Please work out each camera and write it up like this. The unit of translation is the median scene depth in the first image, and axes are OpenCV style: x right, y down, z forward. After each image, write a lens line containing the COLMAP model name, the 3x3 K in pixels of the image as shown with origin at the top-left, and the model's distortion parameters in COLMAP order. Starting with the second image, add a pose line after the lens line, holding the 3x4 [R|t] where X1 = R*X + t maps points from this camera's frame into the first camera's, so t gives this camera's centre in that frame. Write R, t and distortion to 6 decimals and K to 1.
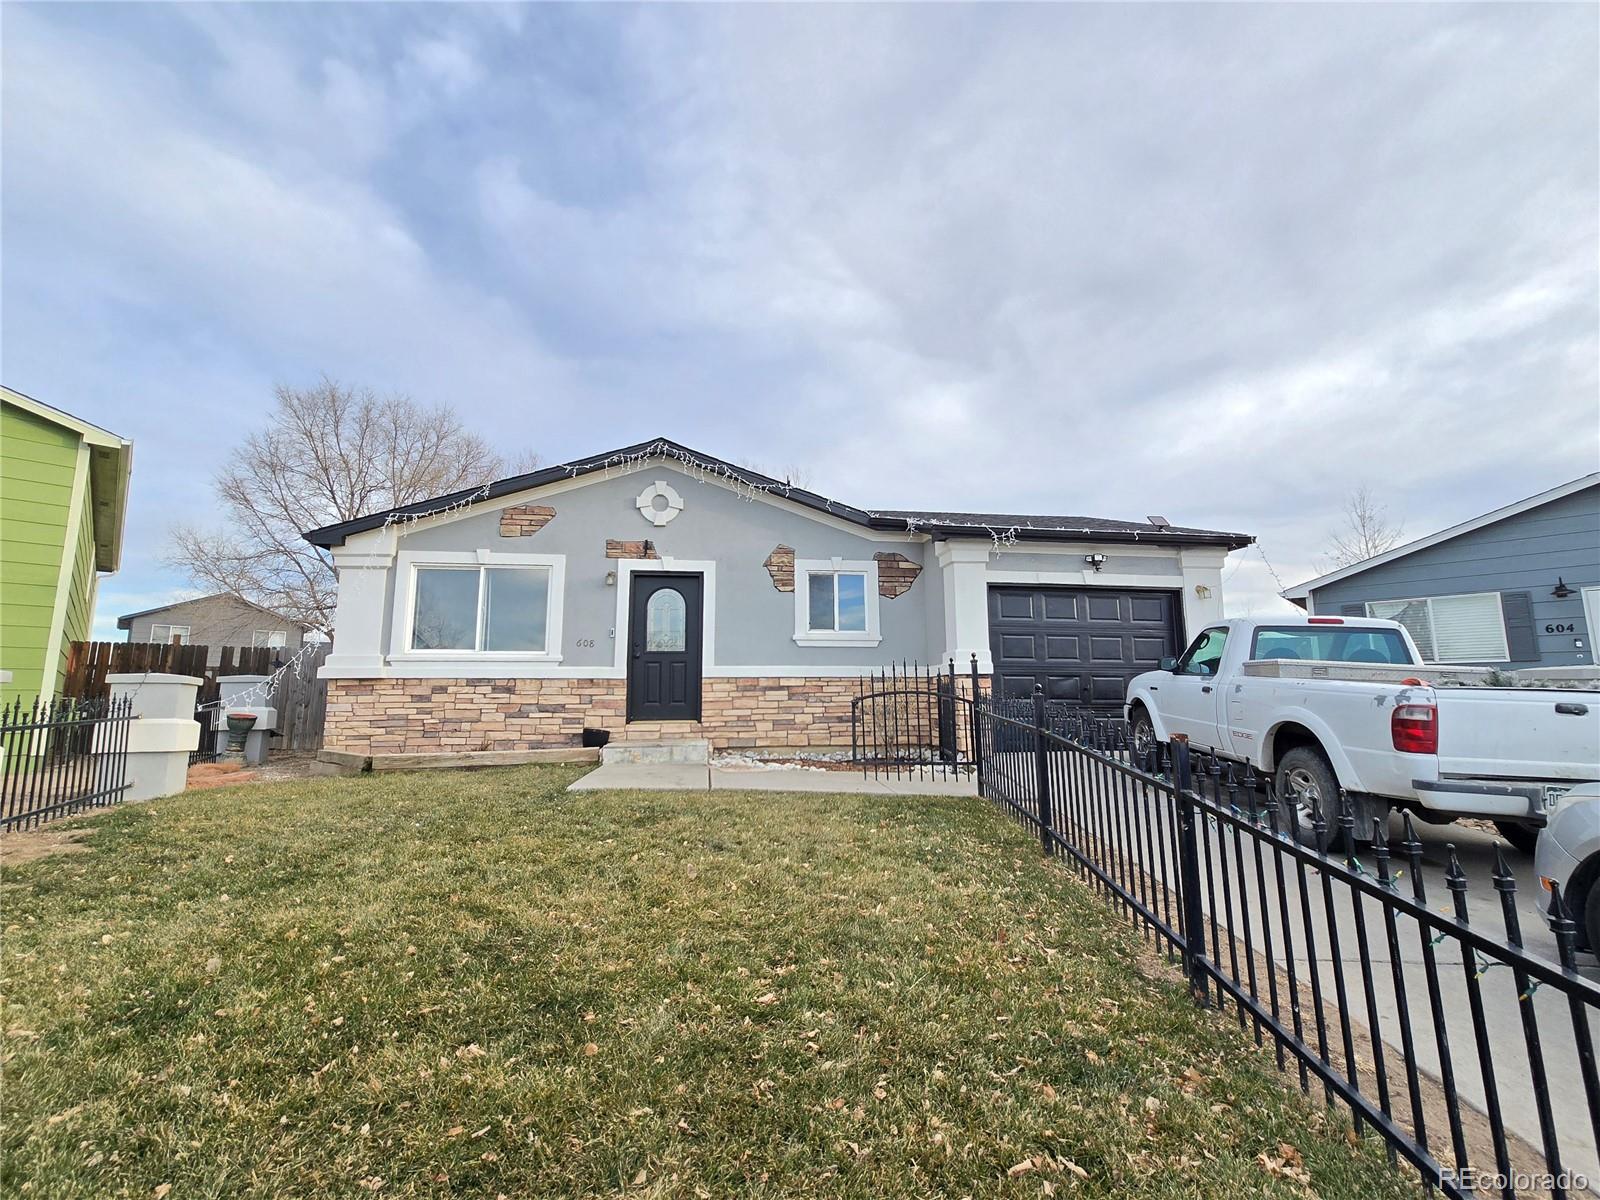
lens RADIAL K [[690.3, 0, 800.0], [0, 690.3, 600.0], [0, 0, 1]] dist [-0.000127, 0.000032]
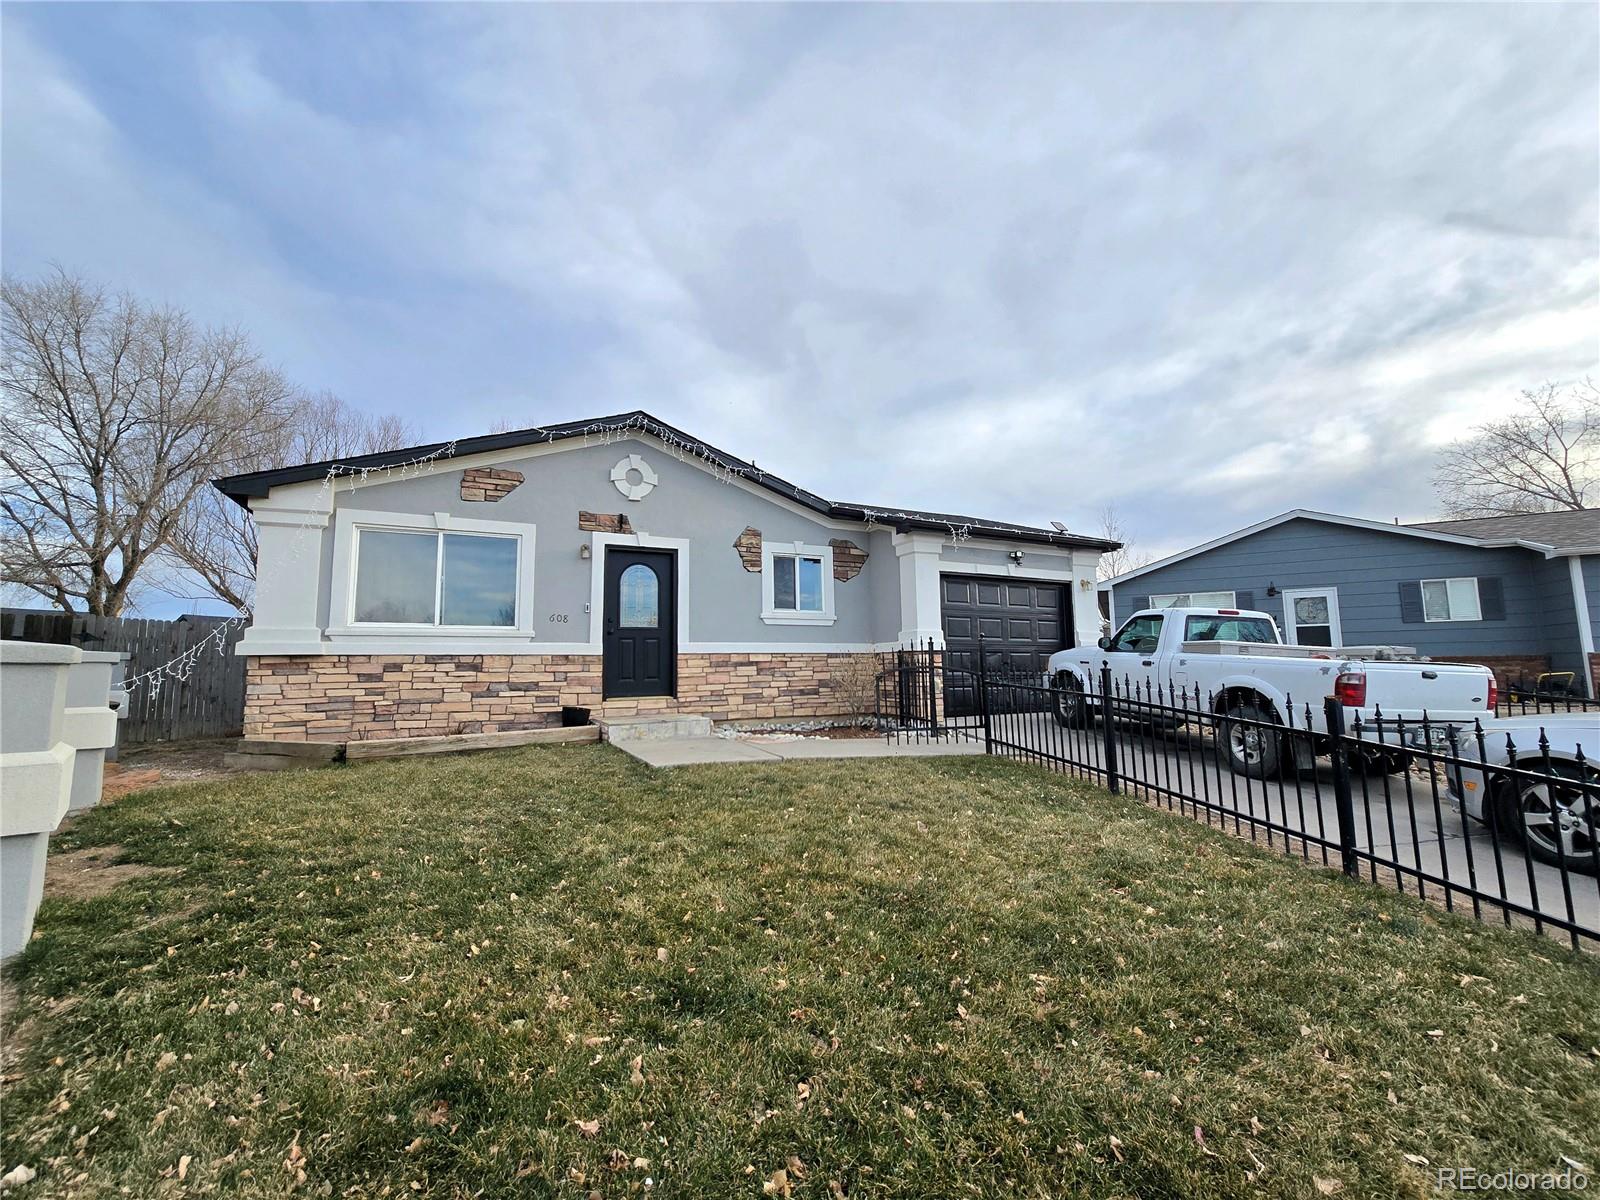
lens RADIAL K [[658.3, 0, 800.0], [0, 658.3, 600.0], [0, 0, 1]] dist [-0.002090, -0.000133]
pose [[0.948267, 0.024817, 0.316502, -0.280220], [-0.035256, 0.999005, 0.027296, 0.000586], [-0.315510, -0.037043, 0.948199, 0.028736]]
